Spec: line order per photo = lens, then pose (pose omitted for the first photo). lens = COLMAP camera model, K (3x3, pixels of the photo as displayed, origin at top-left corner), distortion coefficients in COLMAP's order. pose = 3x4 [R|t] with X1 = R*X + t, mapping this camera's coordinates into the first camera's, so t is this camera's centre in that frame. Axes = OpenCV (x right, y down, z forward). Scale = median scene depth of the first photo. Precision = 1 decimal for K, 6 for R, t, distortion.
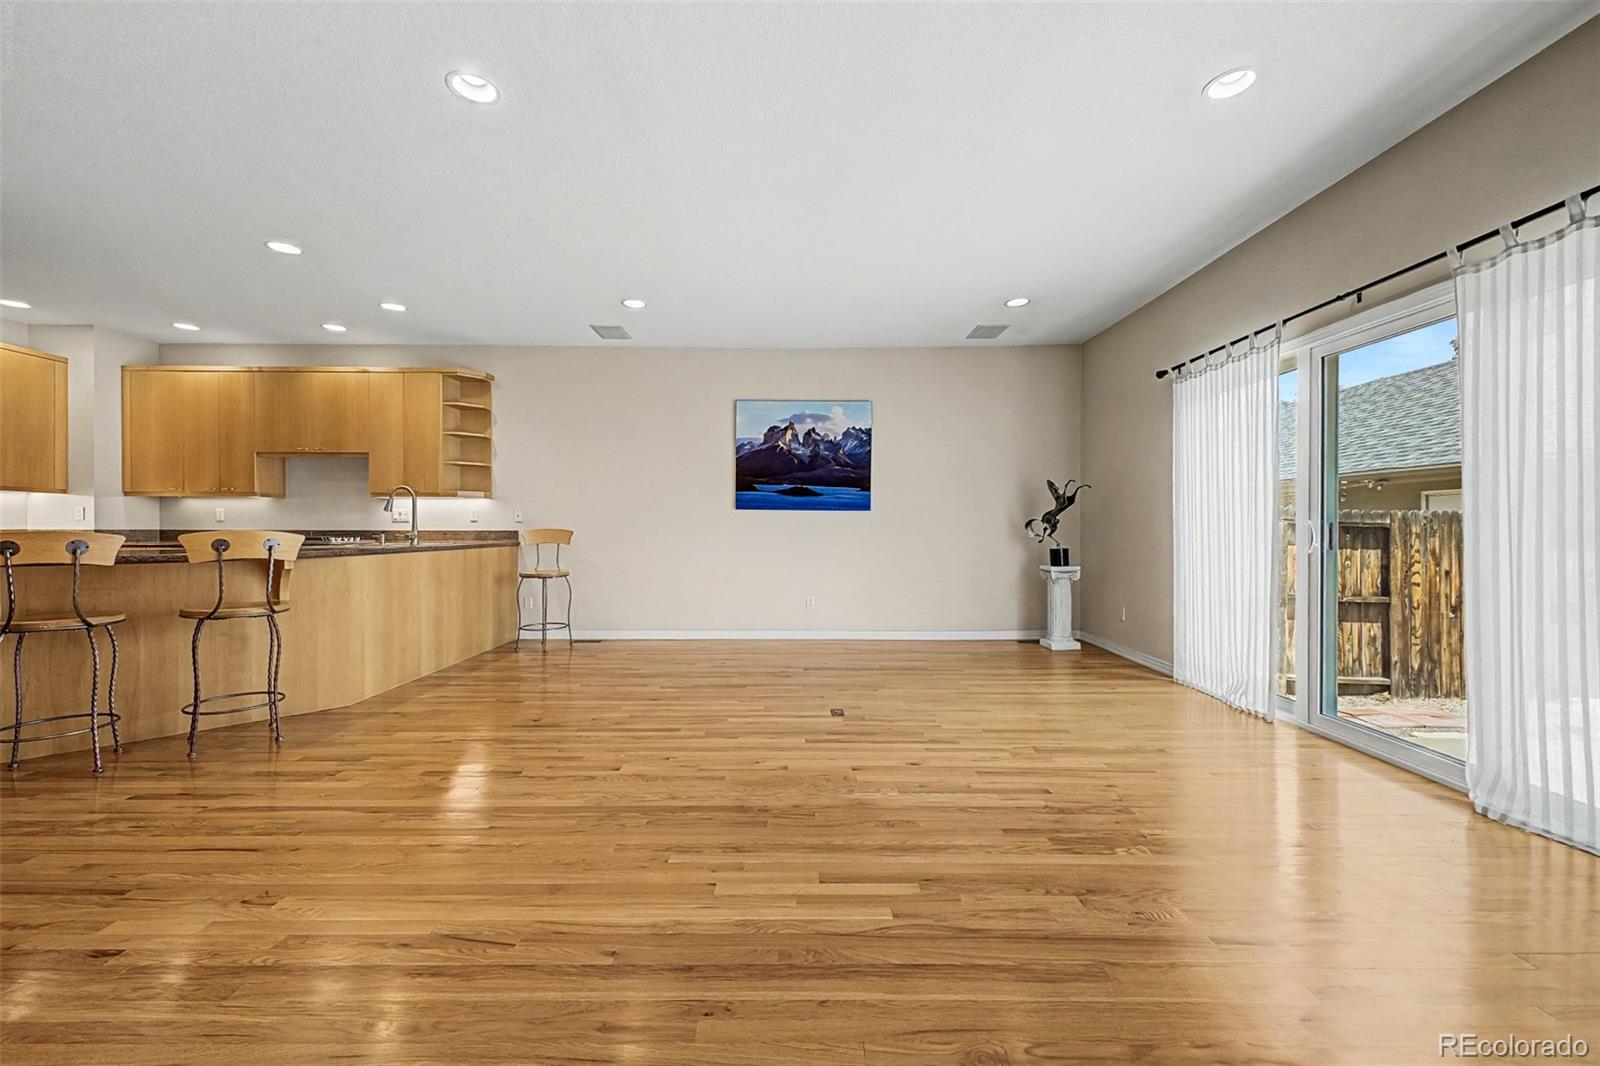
lens RADIAL K [[629.6, 0, 799.2], [0, 629.6, 529.6], [0, 0, 1]] dist [0.023569, -0.009167]
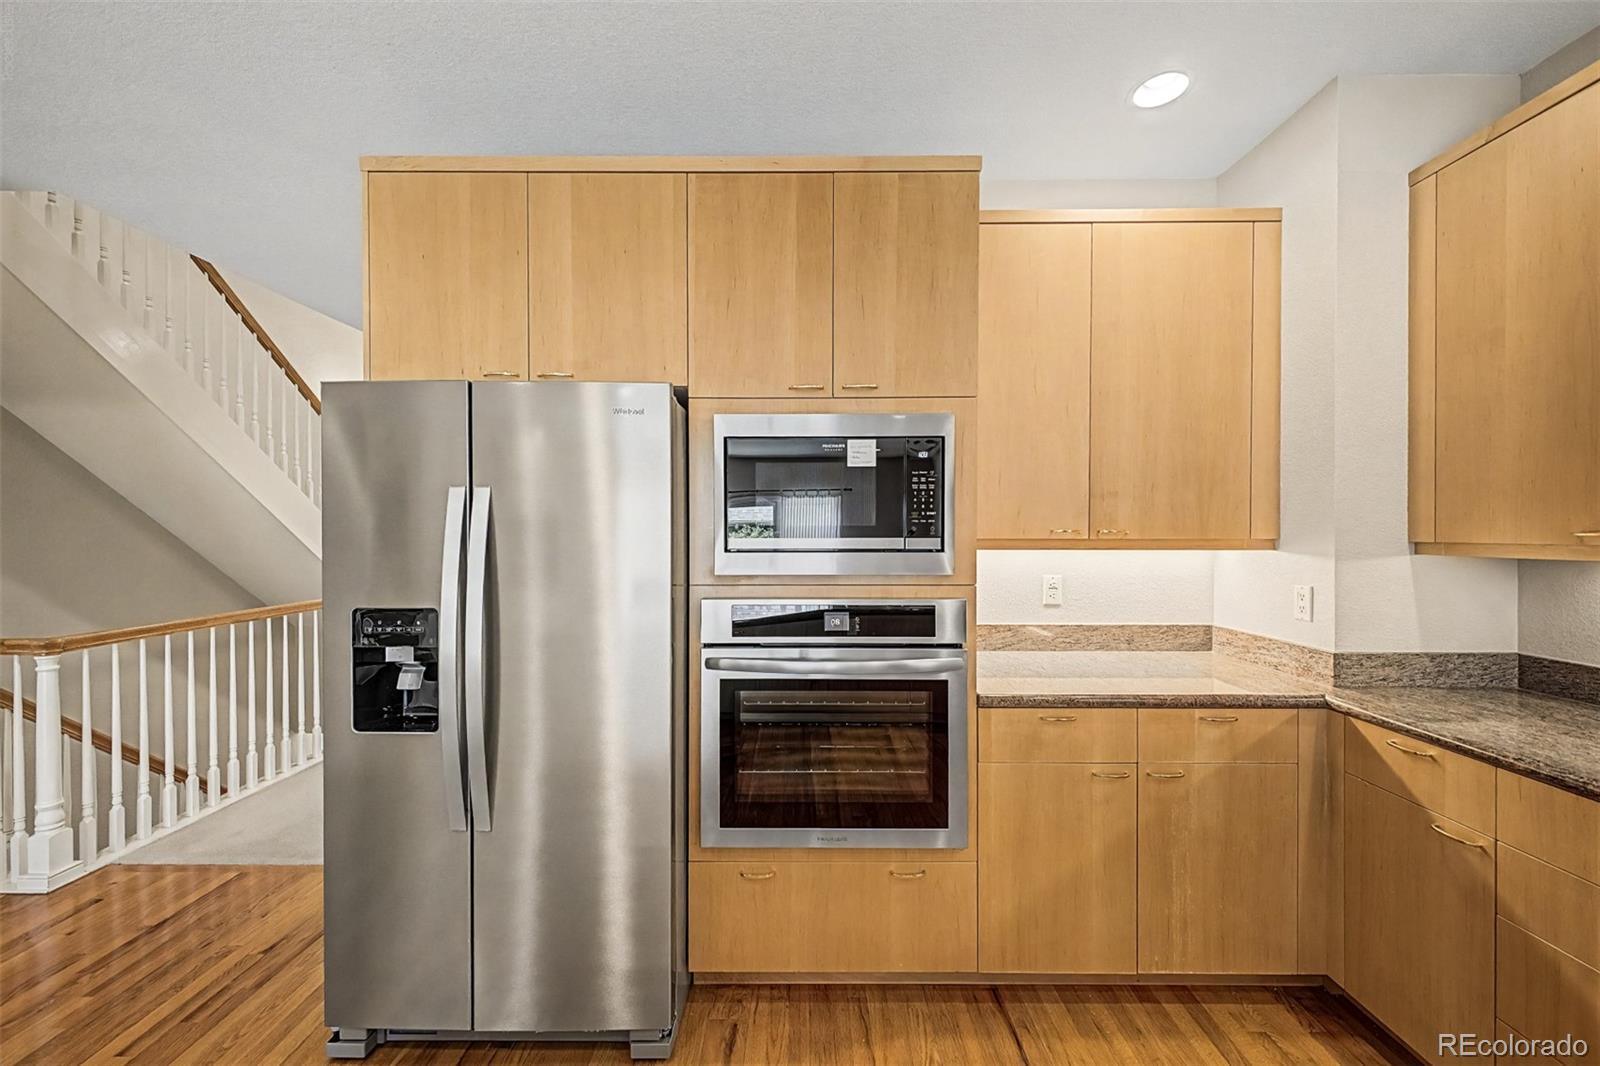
lens RADIAL K [[629.6, 0, 799.2], [0, 629.6, 529.6], [0, 0, 1]] dist [0.023569, -0.009167]
pose [[-0.007104, -0.002360, -0.999972, -0.724346], [-0.001687, 0.999996, -0.002348, -0.065699], [0.999973, 0.001670, -0.007108, 0.683591]]
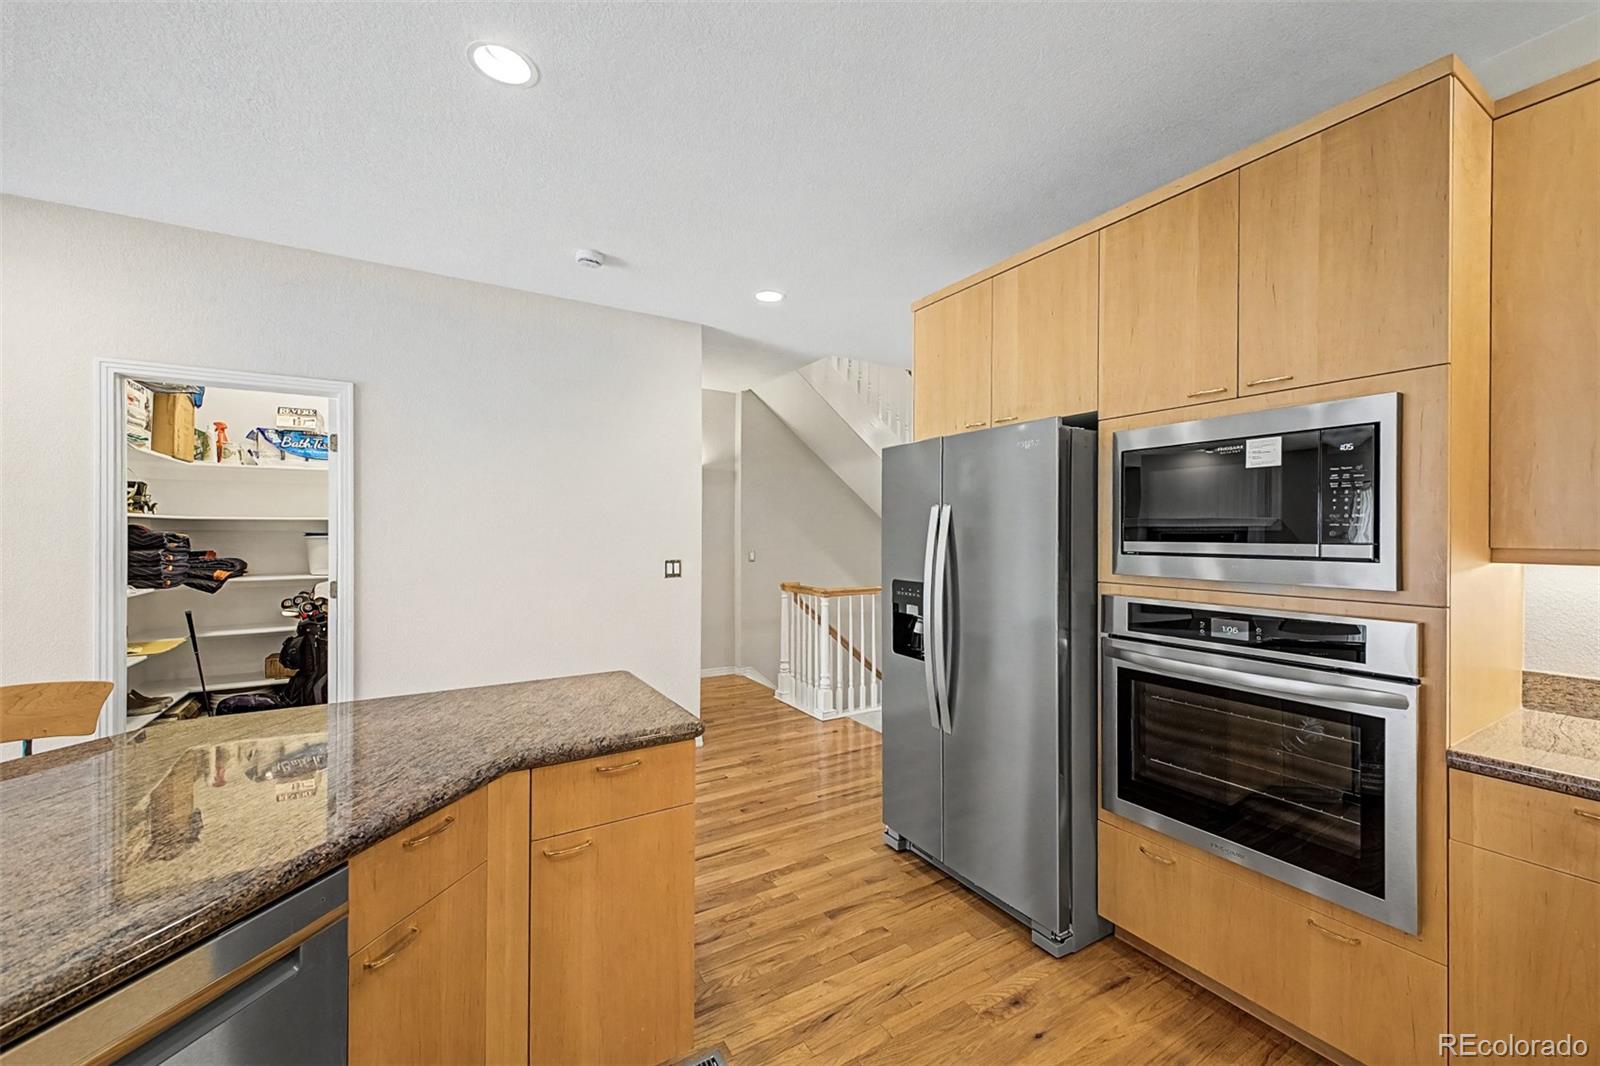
lens RADIAL K [[629.6, 0, 799.2], [0, 629.6, 529.6], [0, 0, 1]] dist [0.023569, -0.009167]
pose [[-0.854610, -0.008579, -0.519200, -0.699268], [-0.007636, 0.999963, -0.003954, -0.065964], [0.519215, 0.000586, -0.854643, 0.858787]]
